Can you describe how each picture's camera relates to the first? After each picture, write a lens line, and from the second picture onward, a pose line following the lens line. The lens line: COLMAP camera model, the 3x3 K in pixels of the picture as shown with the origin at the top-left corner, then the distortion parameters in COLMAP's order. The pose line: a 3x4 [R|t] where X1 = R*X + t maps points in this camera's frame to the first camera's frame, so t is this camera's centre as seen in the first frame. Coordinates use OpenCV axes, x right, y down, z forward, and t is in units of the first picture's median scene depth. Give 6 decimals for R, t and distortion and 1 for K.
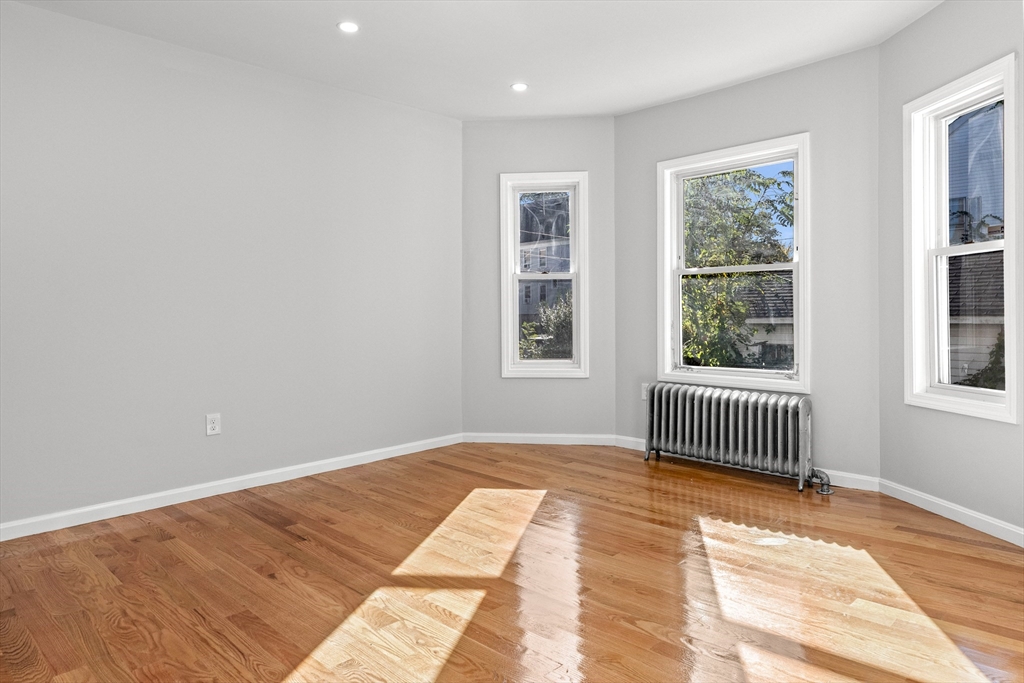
lens RADIAL K [[655.5, 0, 529.8], [0, 655.5, 328.4], [0, 0, 1]] dist [0.000095, 0.002389]
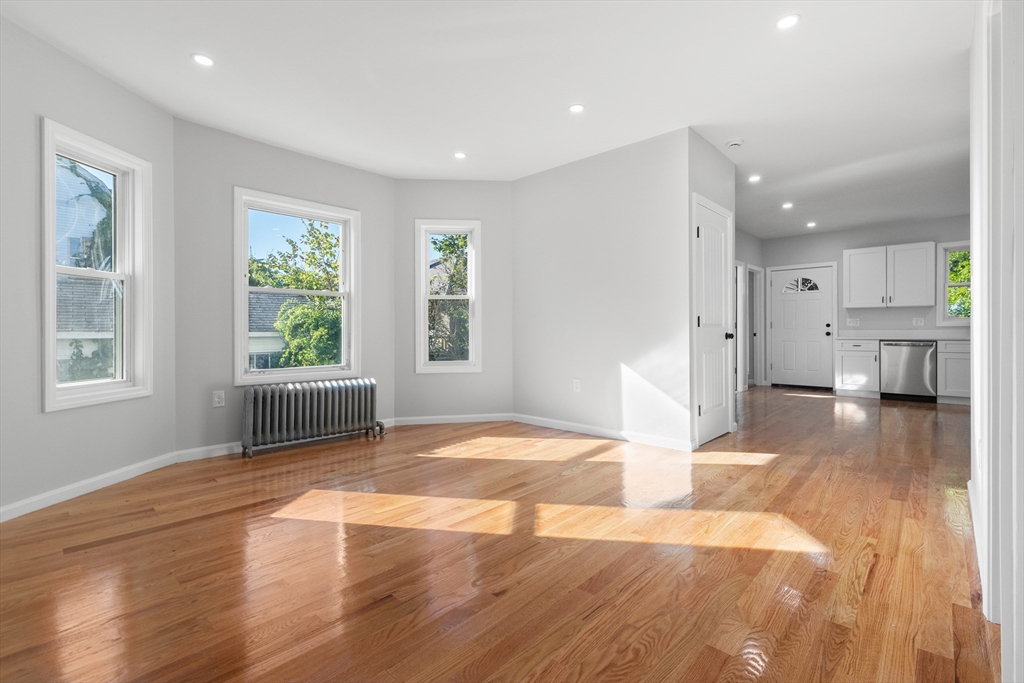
lens RADIAL K [[470.1, 0, 509.6], [0, 470.1, 335.7], [0, 0, 1]] dist [0.004517, -0.000832]
pose [[-0.031455, -0.004956, 0.999493, -0.997512], [0.023966, 0.999696, 0.005712, 0.003409], [-0.999218, 0.024133, -0.031326, 0.932003]]
